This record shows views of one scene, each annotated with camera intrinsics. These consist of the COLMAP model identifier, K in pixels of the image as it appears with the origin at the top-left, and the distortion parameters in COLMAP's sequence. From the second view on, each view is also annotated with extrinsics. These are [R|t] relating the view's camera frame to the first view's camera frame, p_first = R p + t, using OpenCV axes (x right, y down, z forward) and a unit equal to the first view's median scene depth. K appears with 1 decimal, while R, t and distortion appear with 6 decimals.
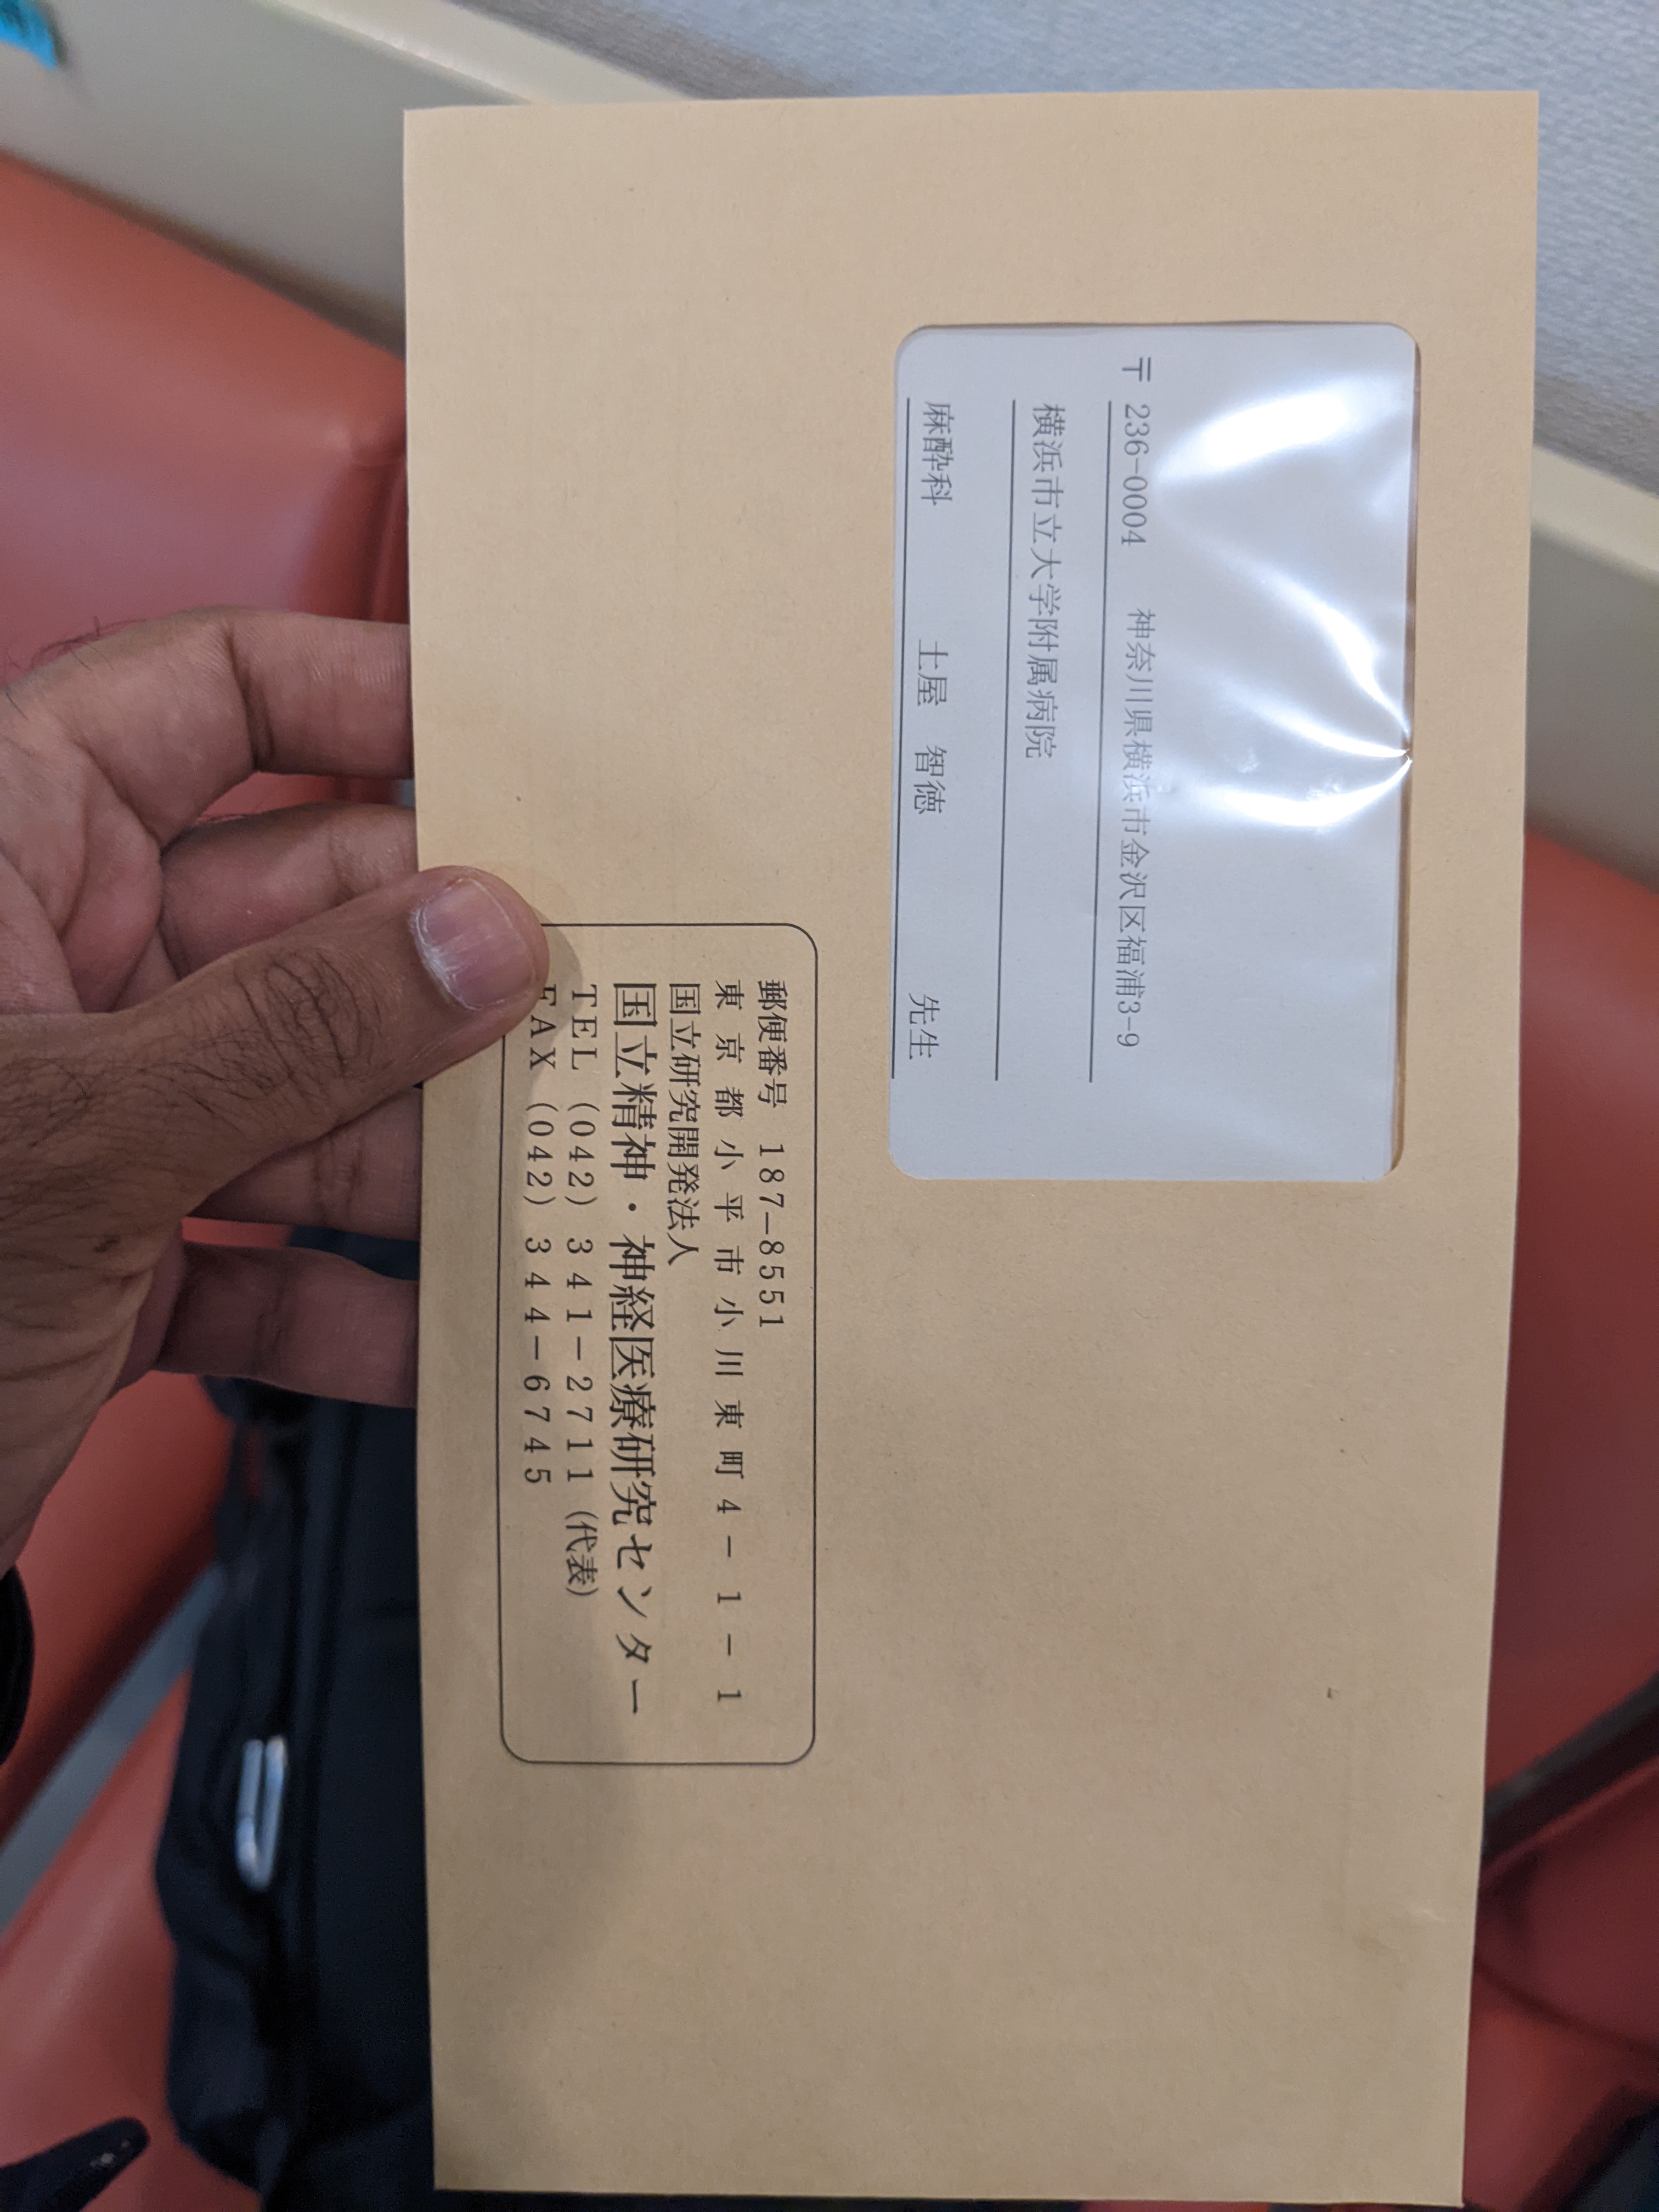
lens RADIAL K [[1697.8, 0, 825.5], [0, 1697.8, 1153.0], [0, 0, 1]] dist [0.081520, -0.093748]
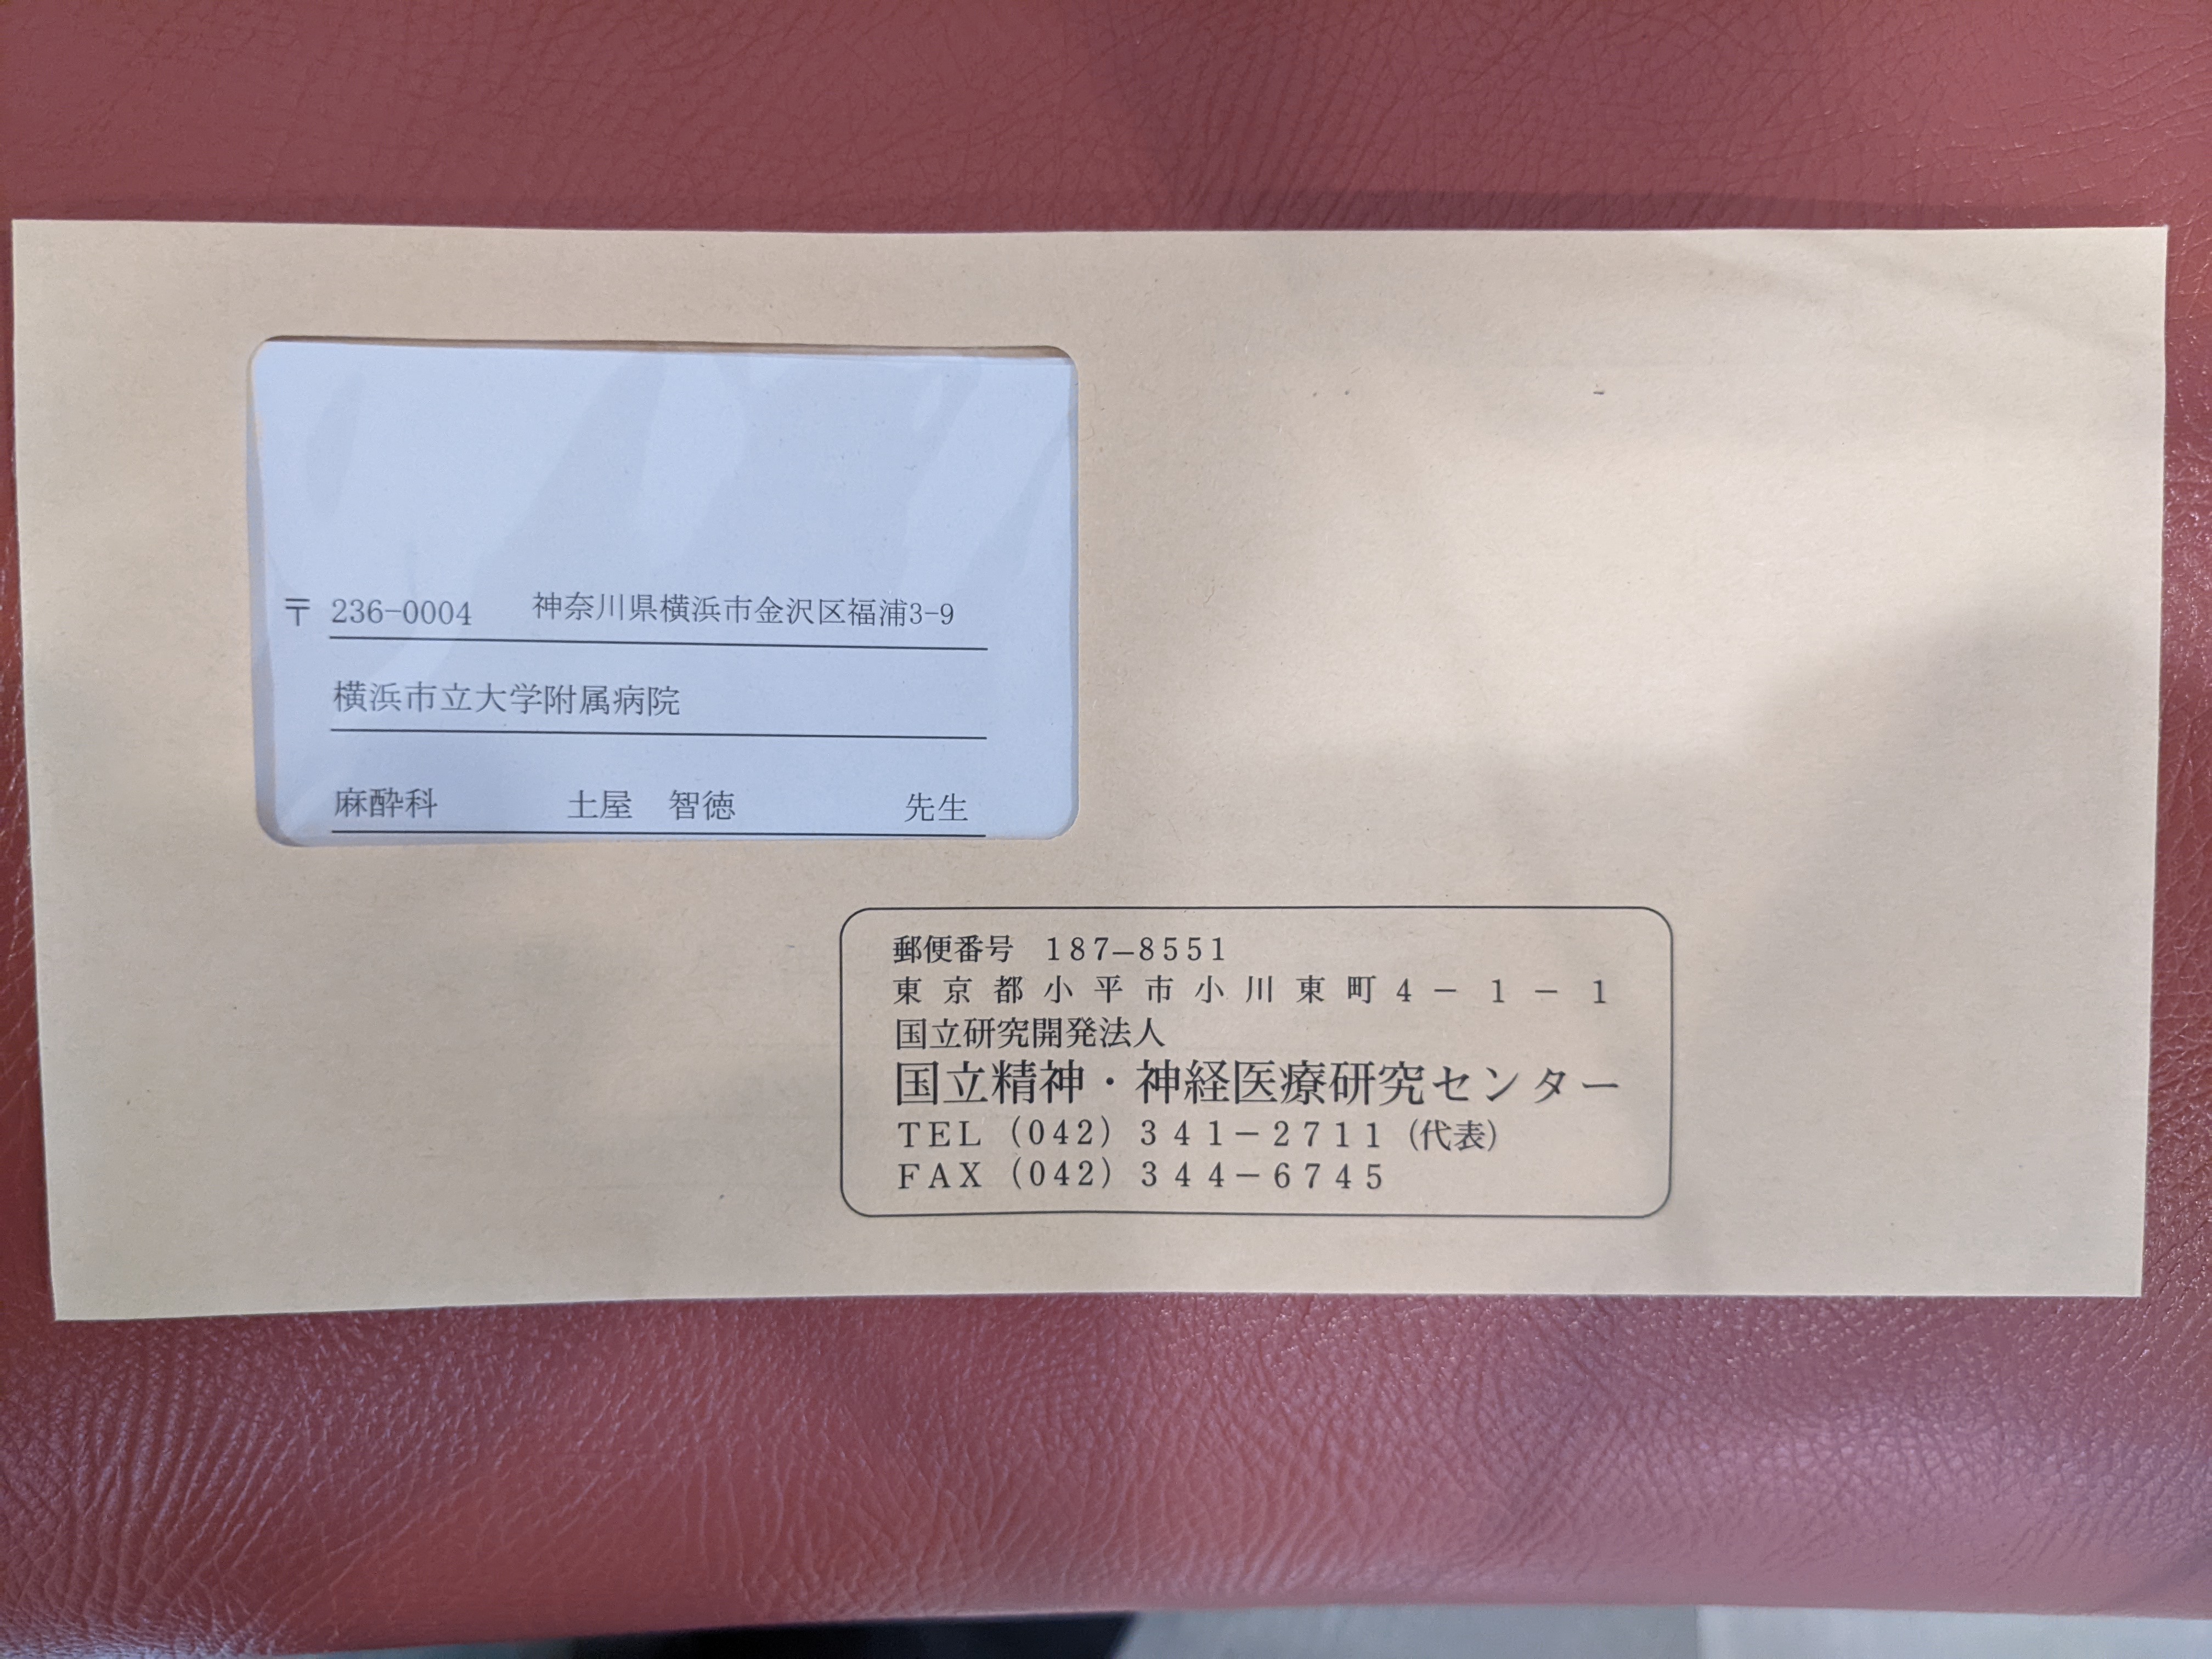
lens RADIAL K [[1798.1, 0, 1106.0], [0, 1798.1, 829.5], [0, 0, 1]] dist [0.007967, 0.007177]
pose [[-0.013483, -0.998828, 0.046474, -0.008710], [0.999726, -0.012577, 0.019742, 0.008801], [-0.019135, 0.046728, 0.998724, -0.113520]]
